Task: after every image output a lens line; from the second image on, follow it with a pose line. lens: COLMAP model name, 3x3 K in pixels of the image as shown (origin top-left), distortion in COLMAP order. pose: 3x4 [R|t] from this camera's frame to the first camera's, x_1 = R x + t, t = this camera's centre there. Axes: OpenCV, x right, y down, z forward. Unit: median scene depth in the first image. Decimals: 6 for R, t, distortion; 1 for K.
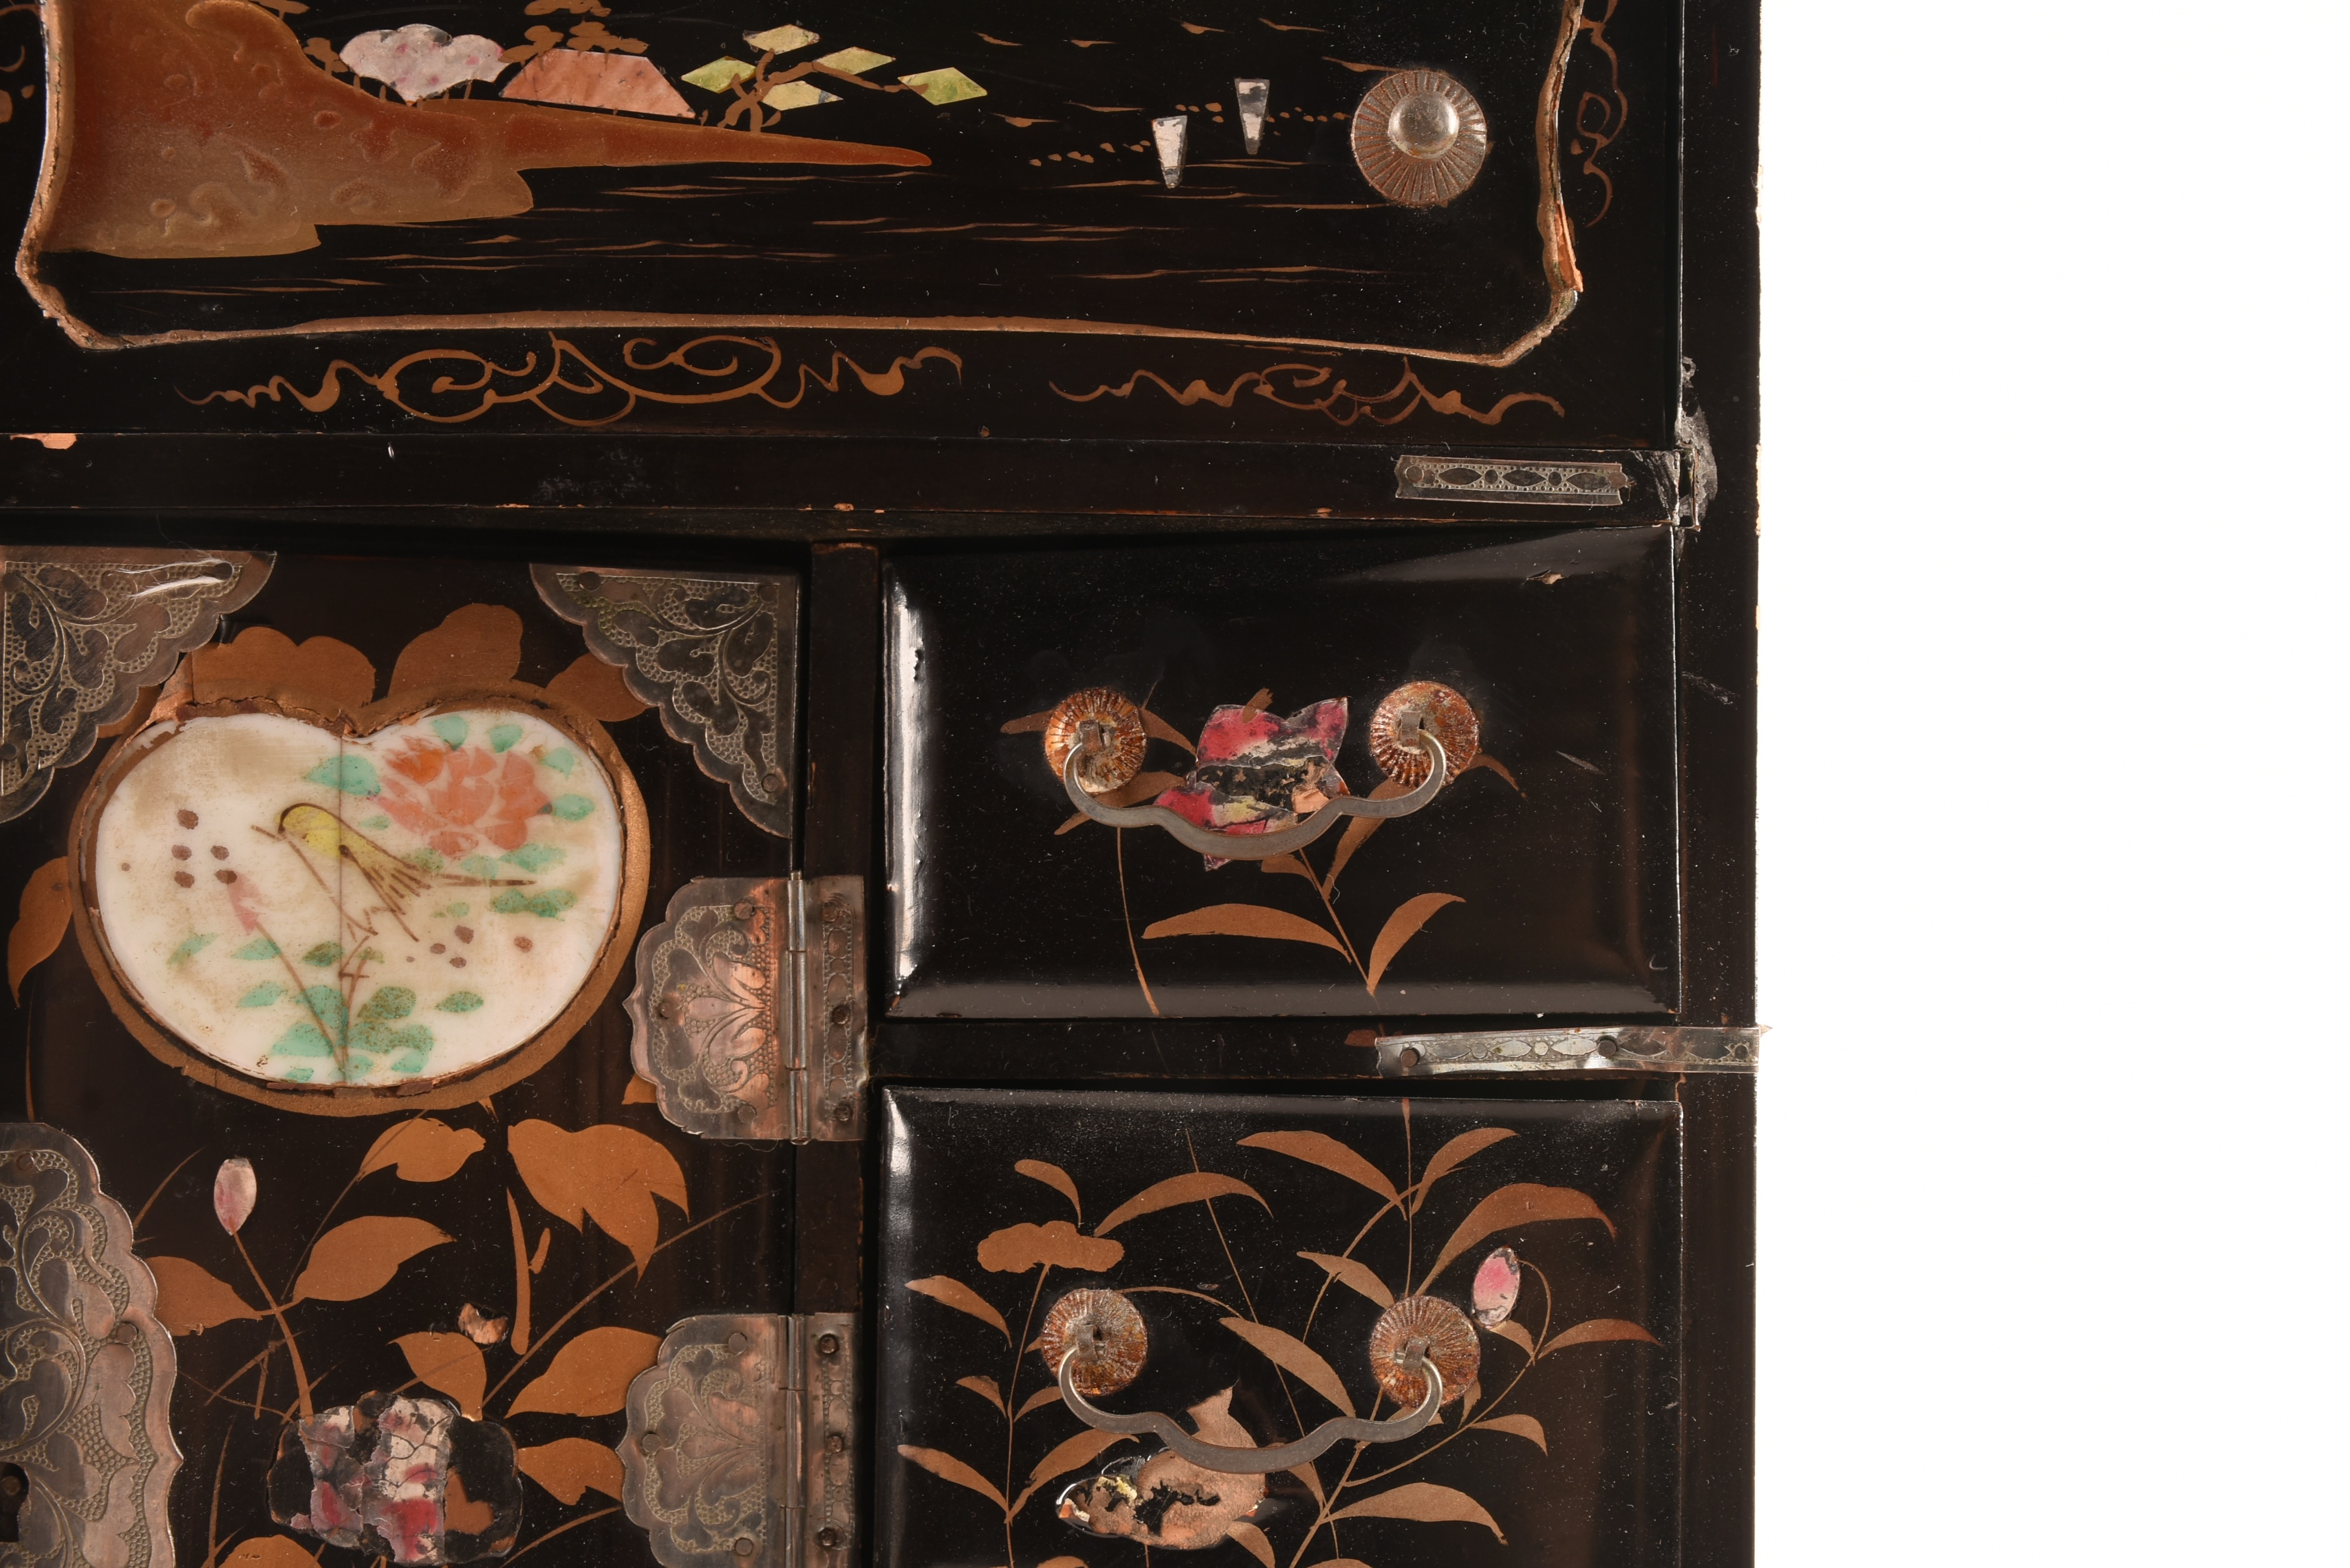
lens RADIAL K [[3556.2, 0, 1168.3], [0, 3556.2, 803.6], [0, 0, 1]] dist [-0.026382, 0.000000]
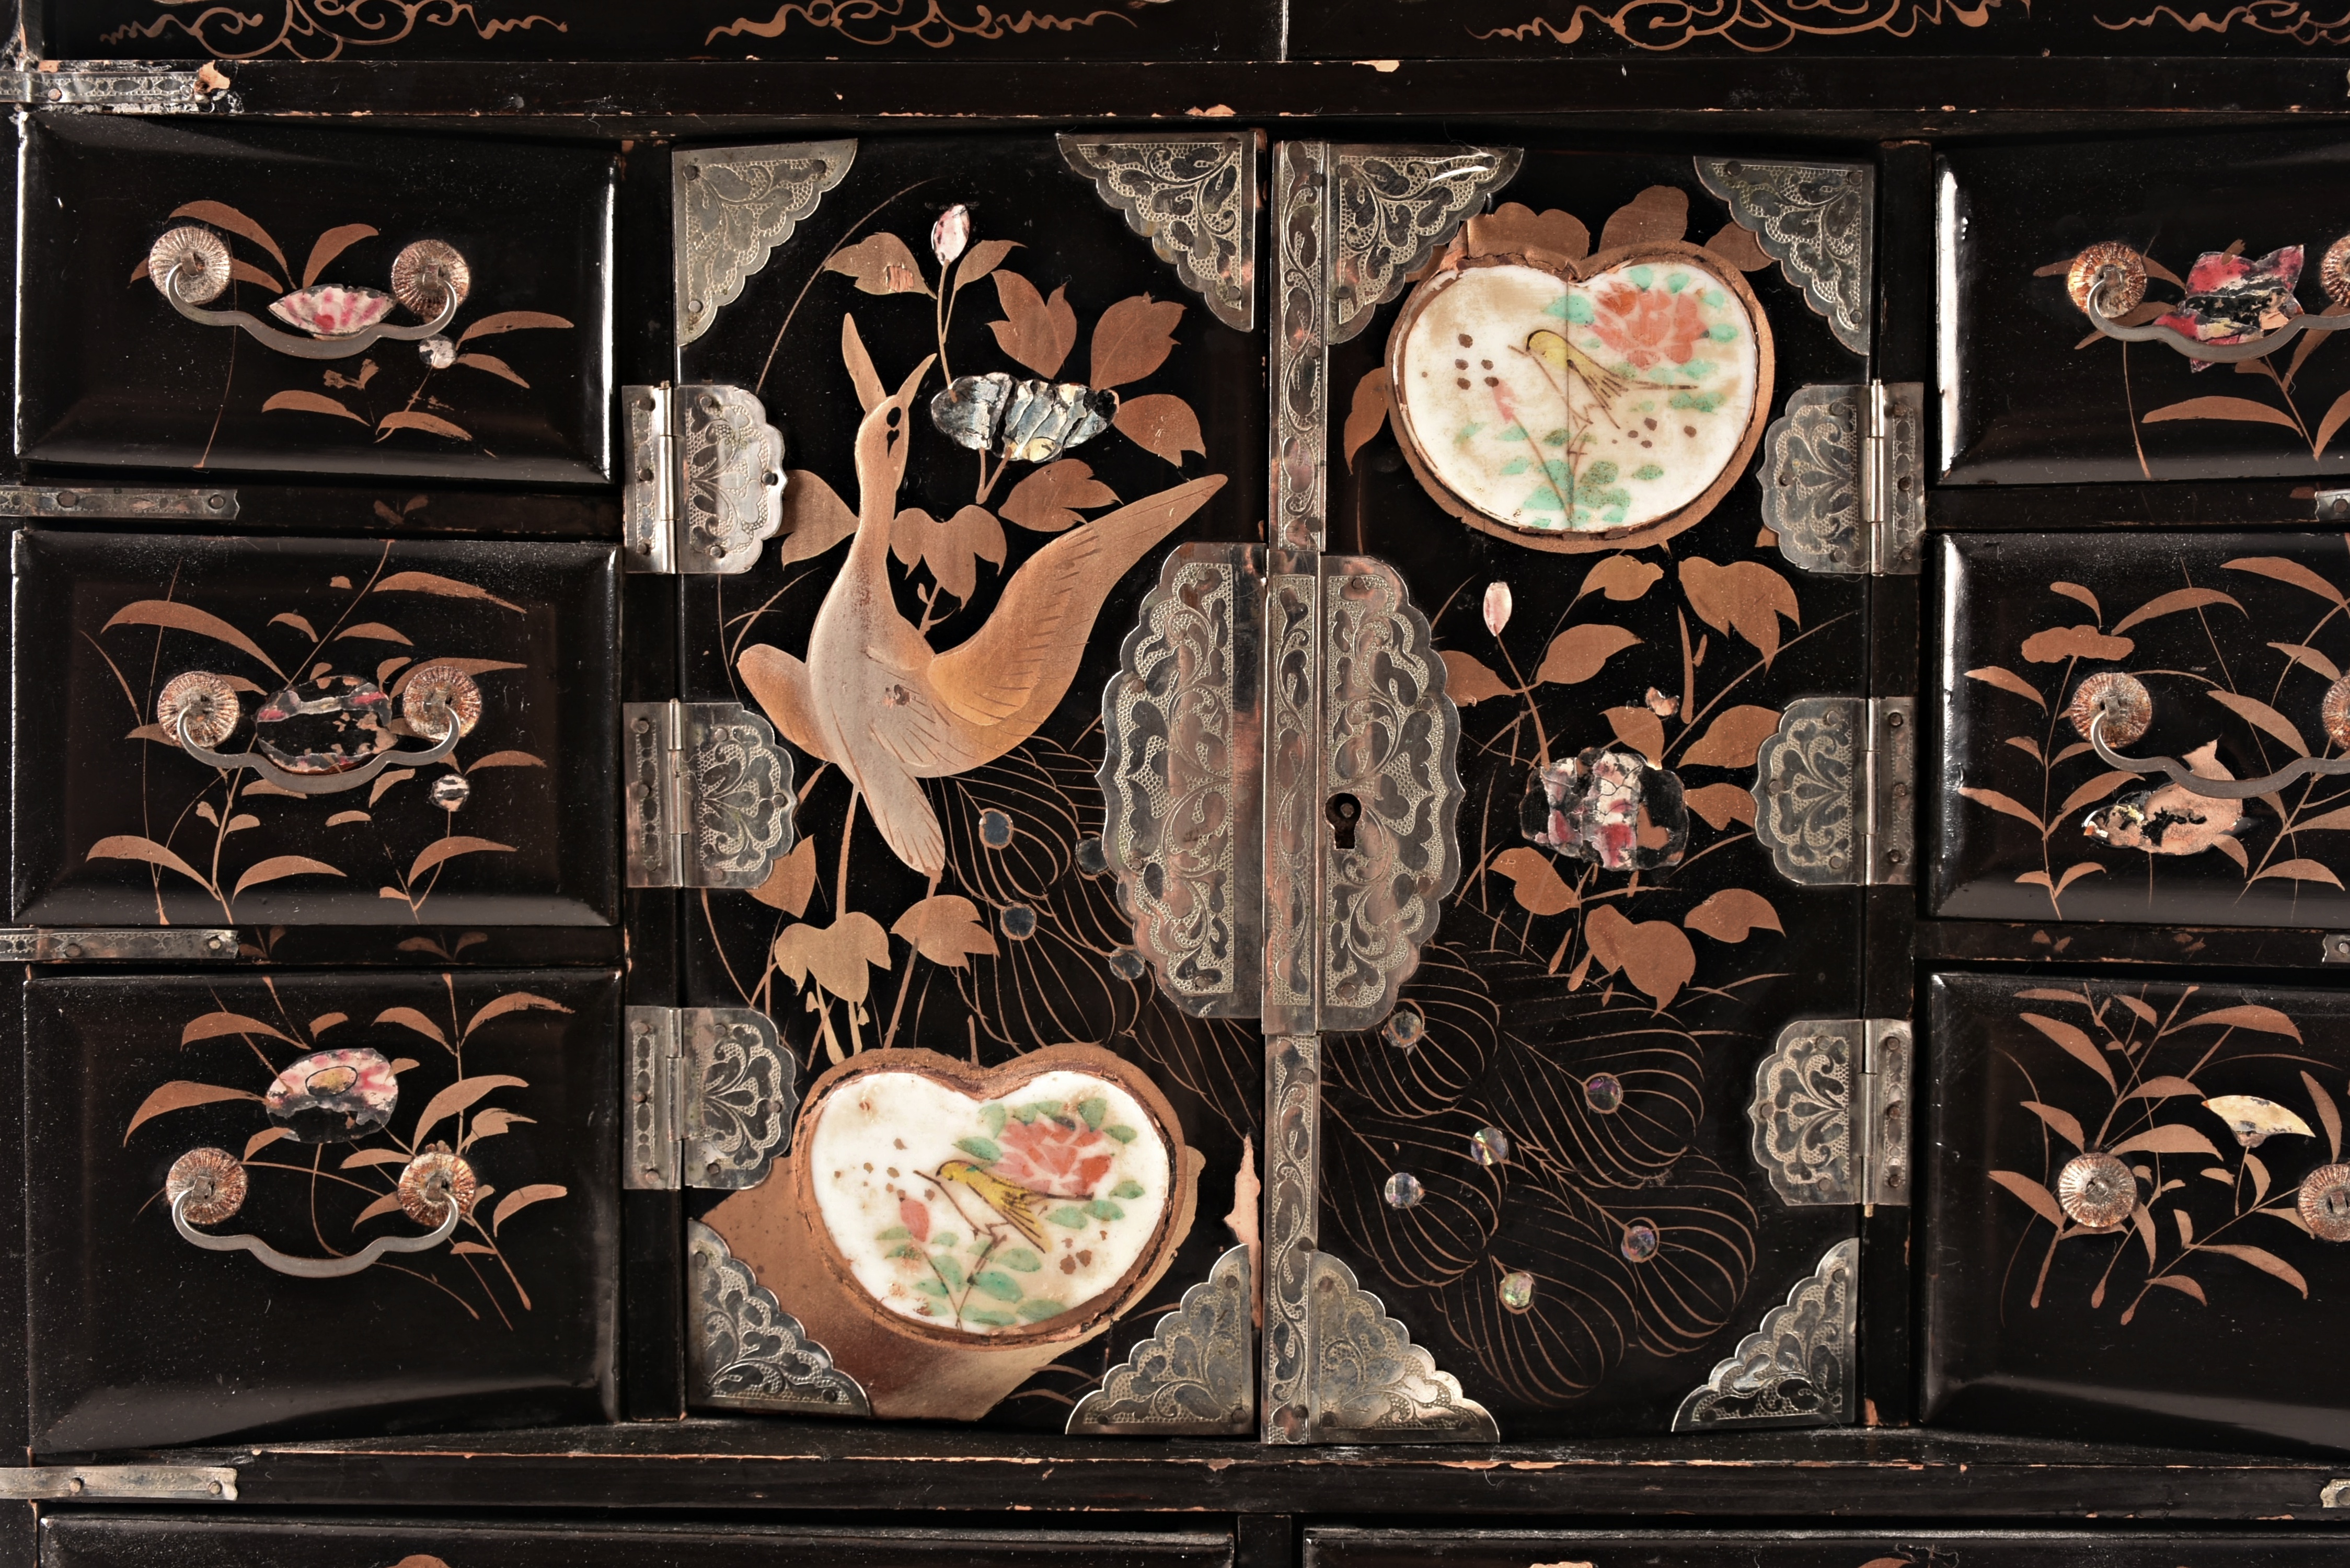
lens RADIAL K [[3078.6, 0, 1180.8], [0, 3078.6, 779.5], [0, 0, 1]] dist [-0.011904, 0.000000]
pose [[0.998083, -0.000718, -0.061888, -0.312122], [0.006120, 0.996178, 0.087134, 0.070552], [0.061589, -0.087346, 0.994272, -0.233437]]
